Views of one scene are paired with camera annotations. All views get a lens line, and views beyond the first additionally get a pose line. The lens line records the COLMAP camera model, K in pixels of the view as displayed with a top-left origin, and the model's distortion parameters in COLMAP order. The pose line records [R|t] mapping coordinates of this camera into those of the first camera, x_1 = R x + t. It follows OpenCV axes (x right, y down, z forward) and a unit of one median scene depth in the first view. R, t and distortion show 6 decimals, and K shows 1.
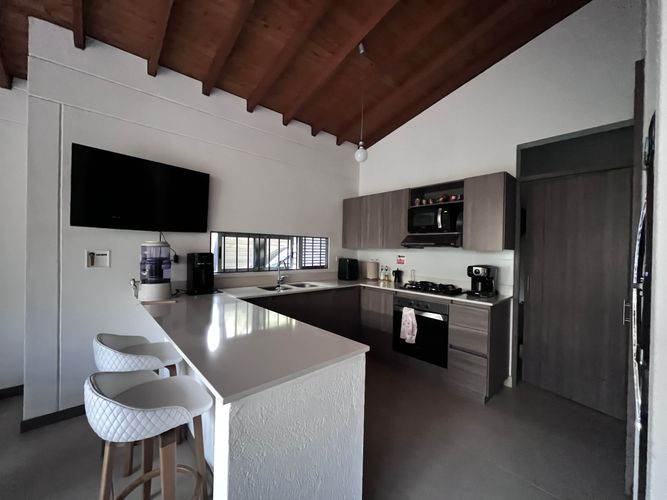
lens RADIAL K [[270.1, 0, 334.8], [0, 270.1, 249.8], [0, 0, 1]] dist [-0.000338, -0.000273]
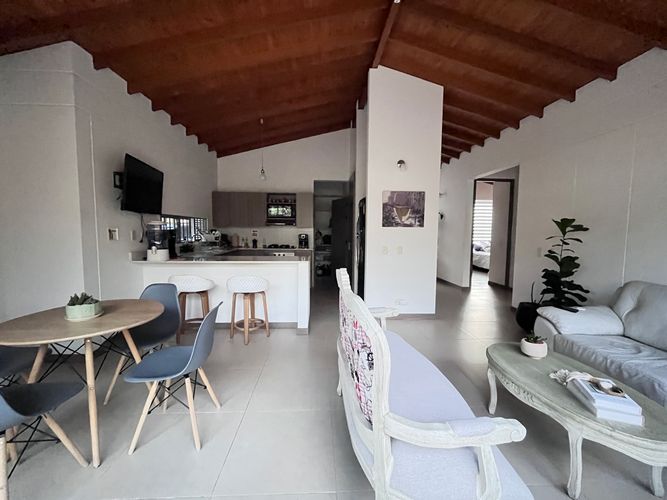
lens RADIAL K [[270.1, 0, 332.7], [0, 270.1, 249.9], [0, 0, 1]] dist [-0.000338, -0.000273]
pose [[0.630467, -0.068827, 0.773158, -0.984049], [0.008509, 0.996614, 0.081781, 0.008692], [-0.776169, -0.044982, 0.628918, -0.548377]]
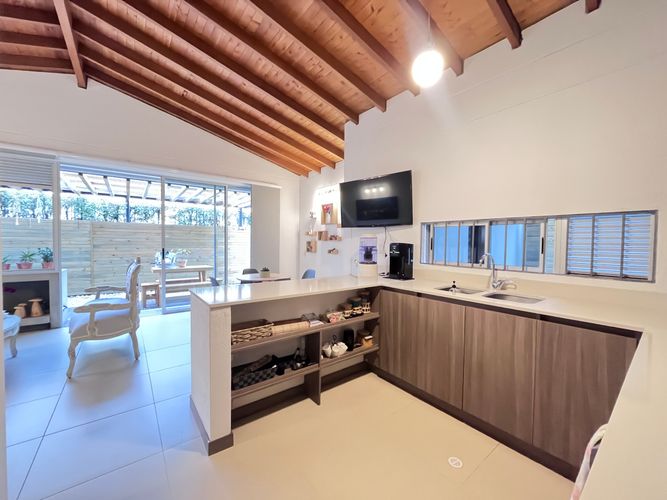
lens RADIAL K [[270.1, 0, 332.9], [0, 270.1, 249.5], [0, 0, 1]] dist [-0.000338, -0.000273]
pose [[-0.072386, 0.032018, -0.996863, 0.488301], [0.002494, 0.999487, 0.031921, 0.001830], [0.997374, -0.000175, -0.072429, 0.605263]]
